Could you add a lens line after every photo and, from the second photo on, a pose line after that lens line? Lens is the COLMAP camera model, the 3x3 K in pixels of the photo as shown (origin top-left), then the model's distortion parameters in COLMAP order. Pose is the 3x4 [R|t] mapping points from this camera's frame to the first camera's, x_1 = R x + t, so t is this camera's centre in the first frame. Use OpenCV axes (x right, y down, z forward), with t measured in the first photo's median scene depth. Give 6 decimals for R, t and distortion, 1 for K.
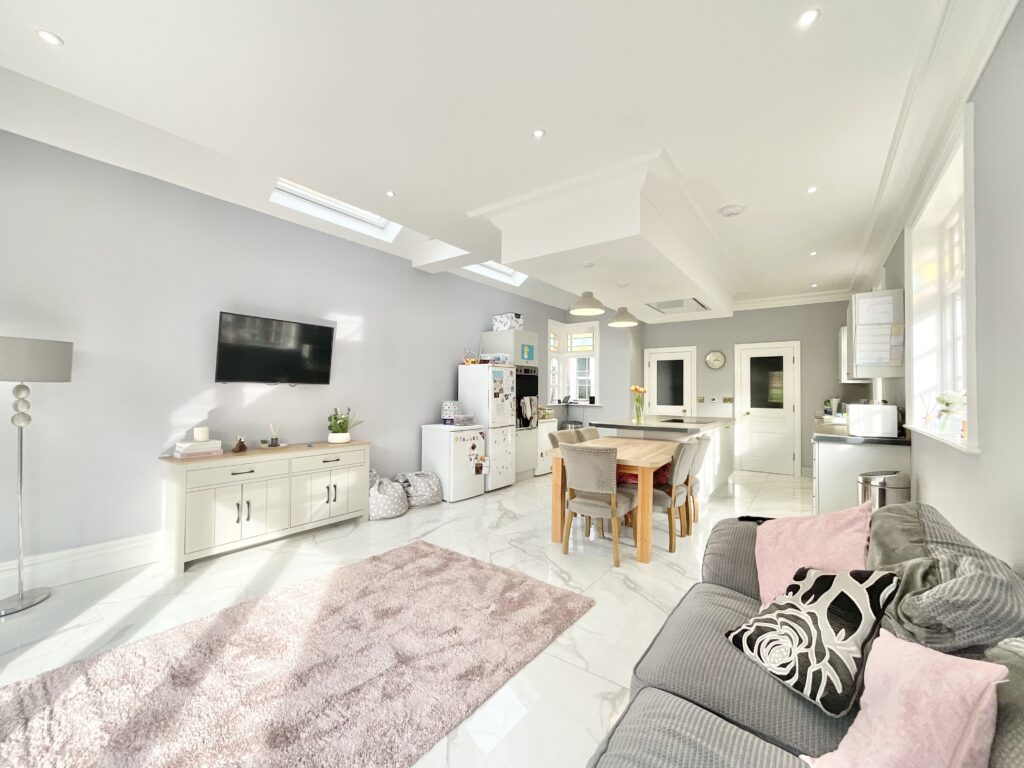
lens RADIAL K [[415.3, 0, 511.3], [0, 415.3, 388.7], [0, 0, 1]] dist [-0.003894, -0.000064]
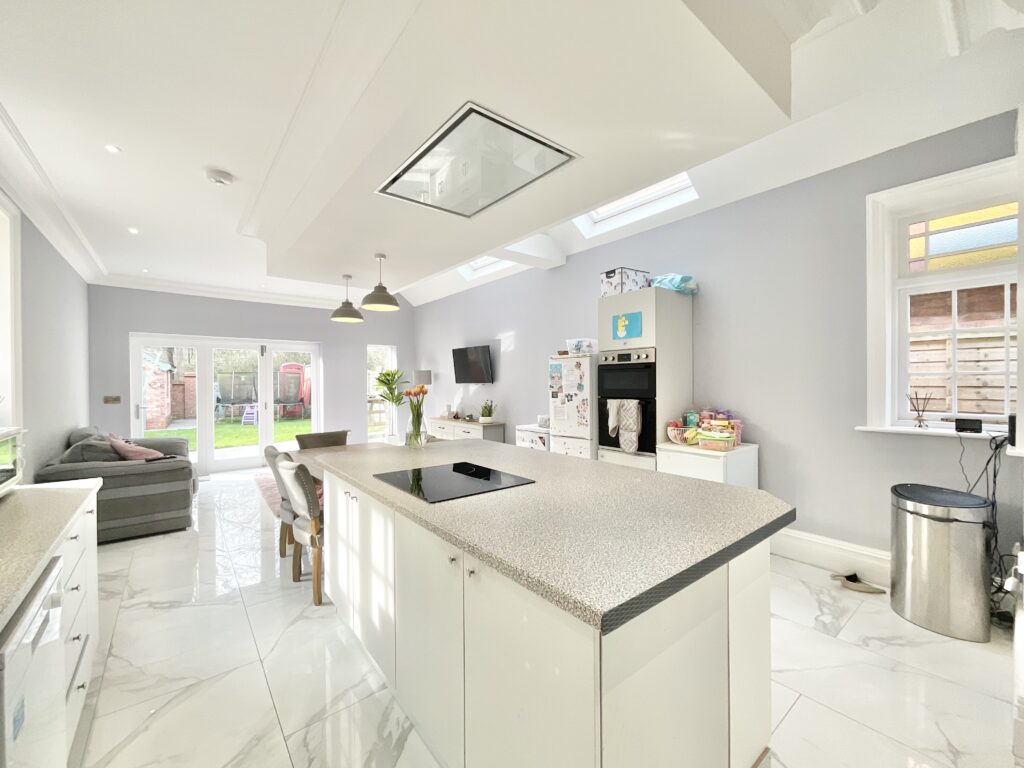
lens RADIAL K [[415.3, 0, 514.5], [0, 415.3, 384.3], [0, 0, 1]] dist [-0.003894, -0.000064]
pose [[-0.253782, 0.001947, -0.967260, 0.727276], [0.011526, 0.999933, -0.001011, -0.004428], [0.967193, -0.011405, -0.253787, 1.087490]]
